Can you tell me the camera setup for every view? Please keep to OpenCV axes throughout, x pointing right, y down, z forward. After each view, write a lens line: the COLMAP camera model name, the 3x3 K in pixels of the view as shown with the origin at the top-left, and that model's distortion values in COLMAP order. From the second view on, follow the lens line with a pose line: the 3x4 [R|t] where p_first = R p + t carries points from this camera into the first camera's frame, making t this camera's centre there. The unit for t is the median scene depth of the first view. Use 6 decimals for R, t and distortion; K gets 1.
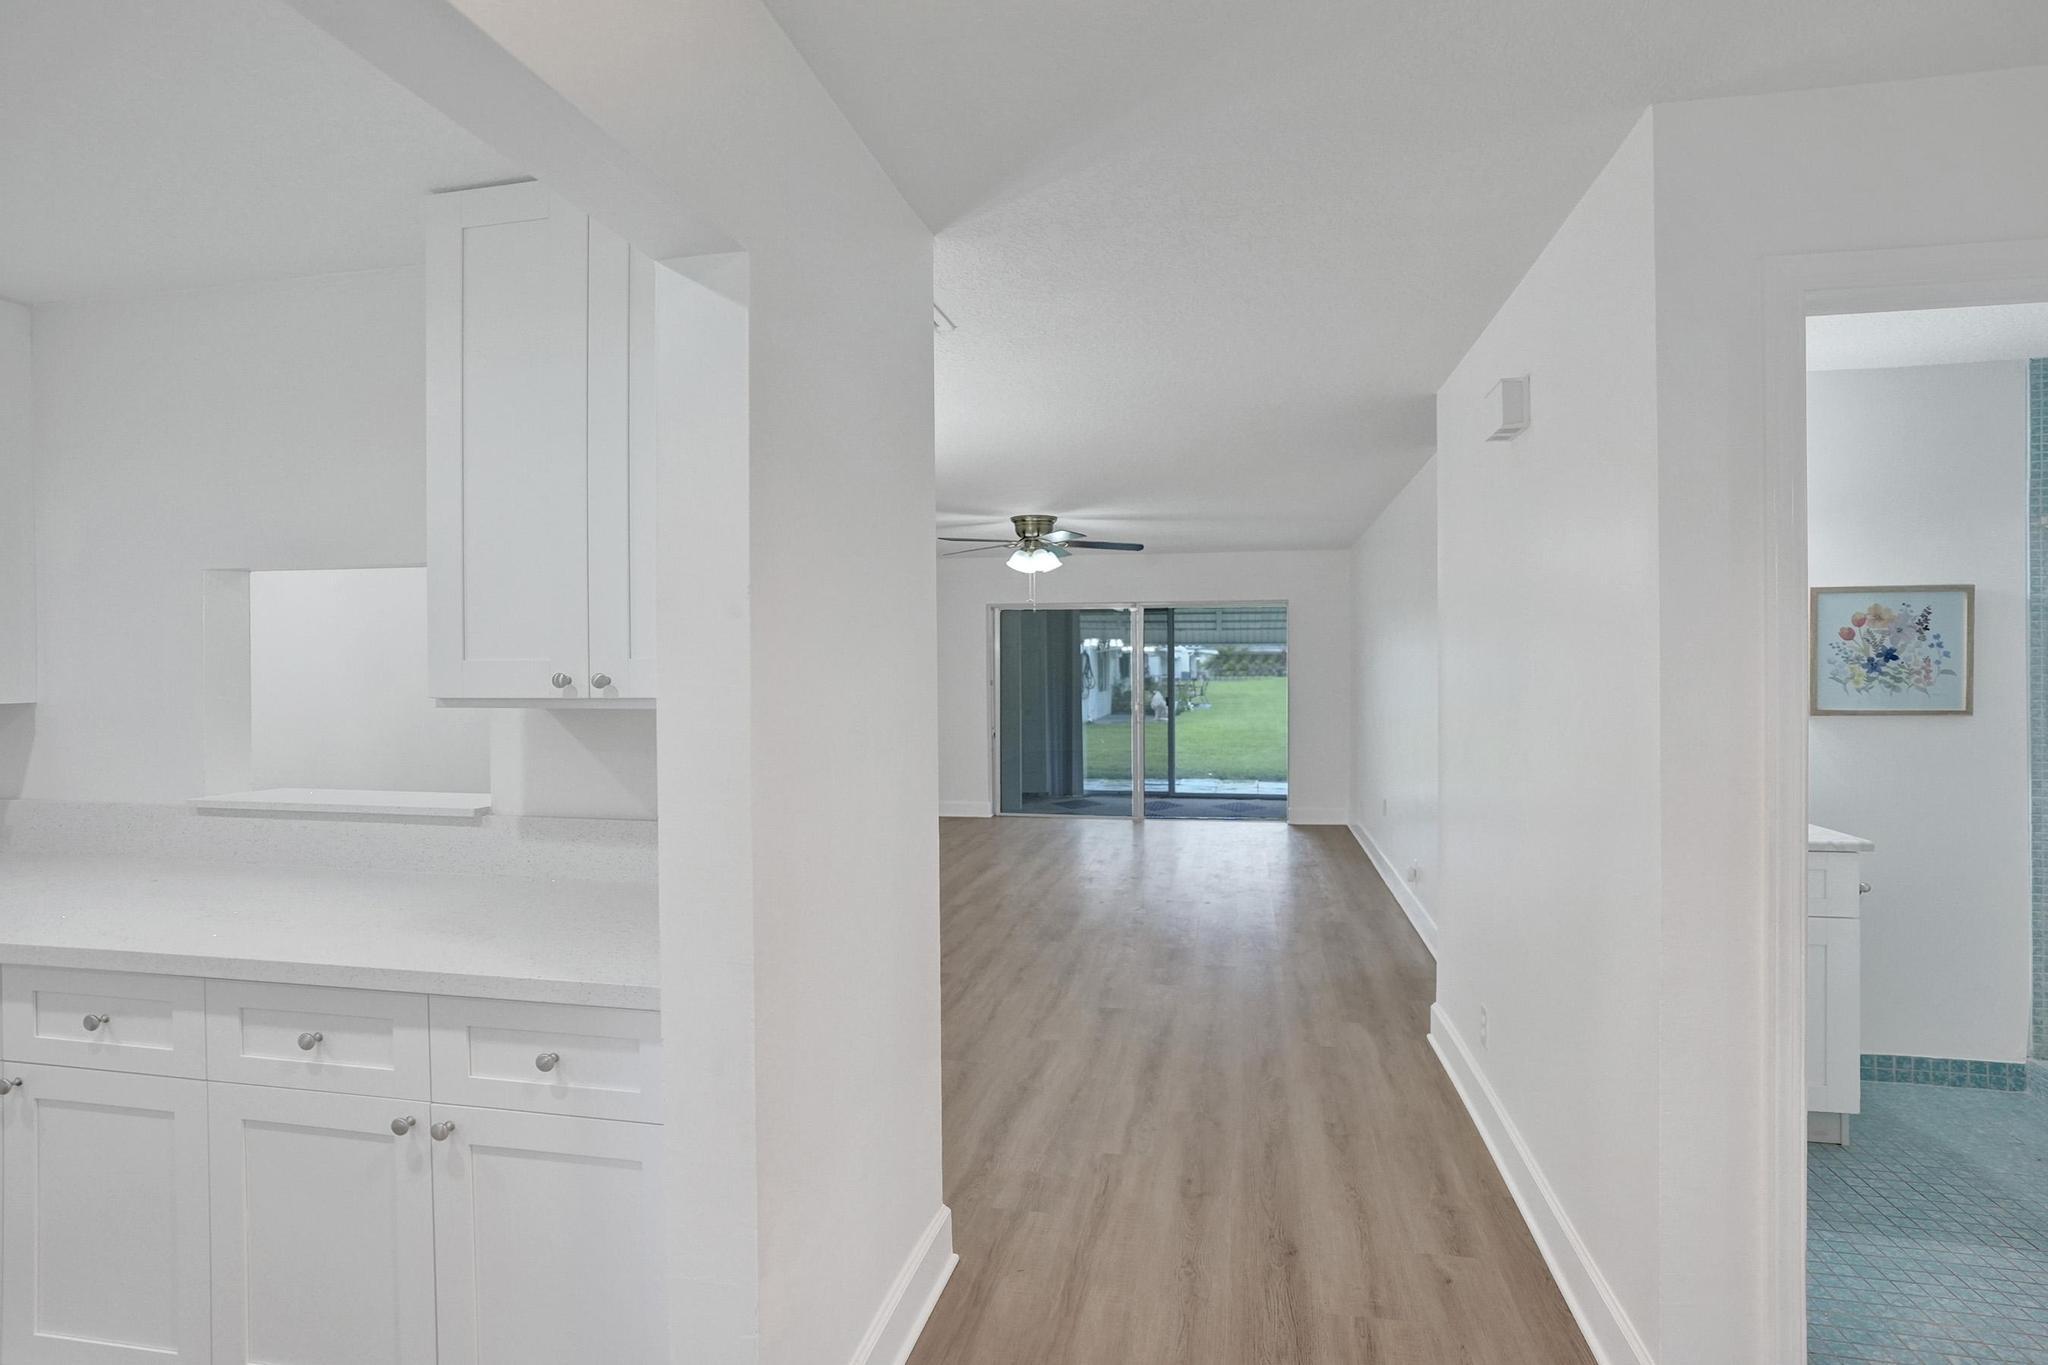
lens RADIAL K [[1085.1, 0, 1032.7], [0, 1085.1, 683.2], [0, 0, 1]] dist [-0.014724, 0.001033]
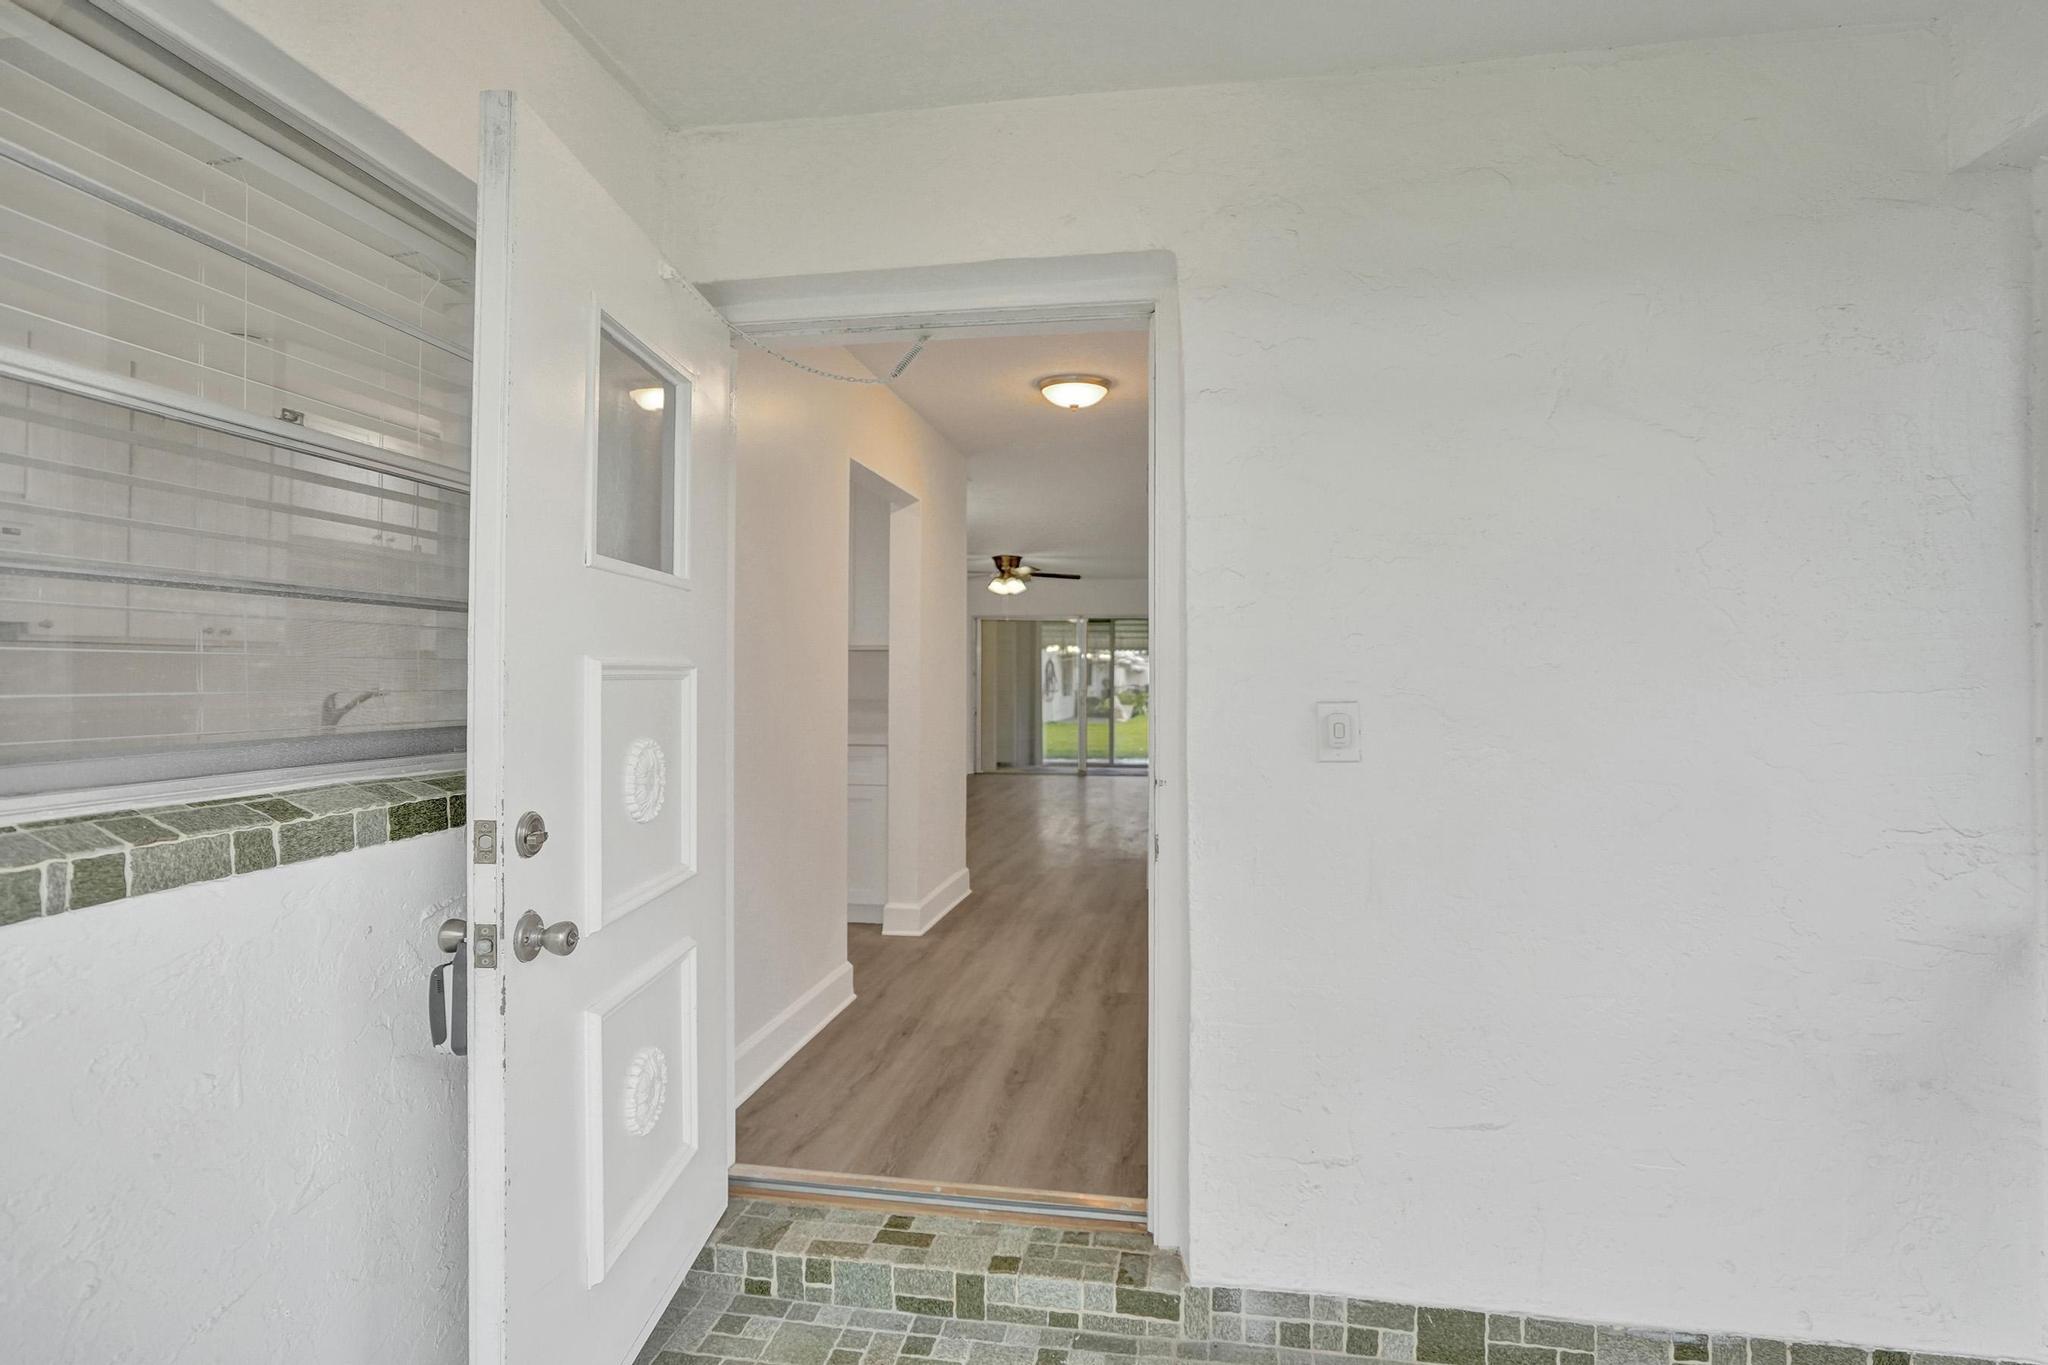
lens RADIAL K [[1085.1, 0, 1032.7], [0, 1085.1, 683.2], [0, 0, 1]] dist [-0.014724, 0.001033]
pose [[0.999583, 0.010577, 0.026872, -0.002517], [-0.010208, 0.999852, -0.013817, 0.041681], [-0.027015, 0.013537, 0.999543, -0.492491]]
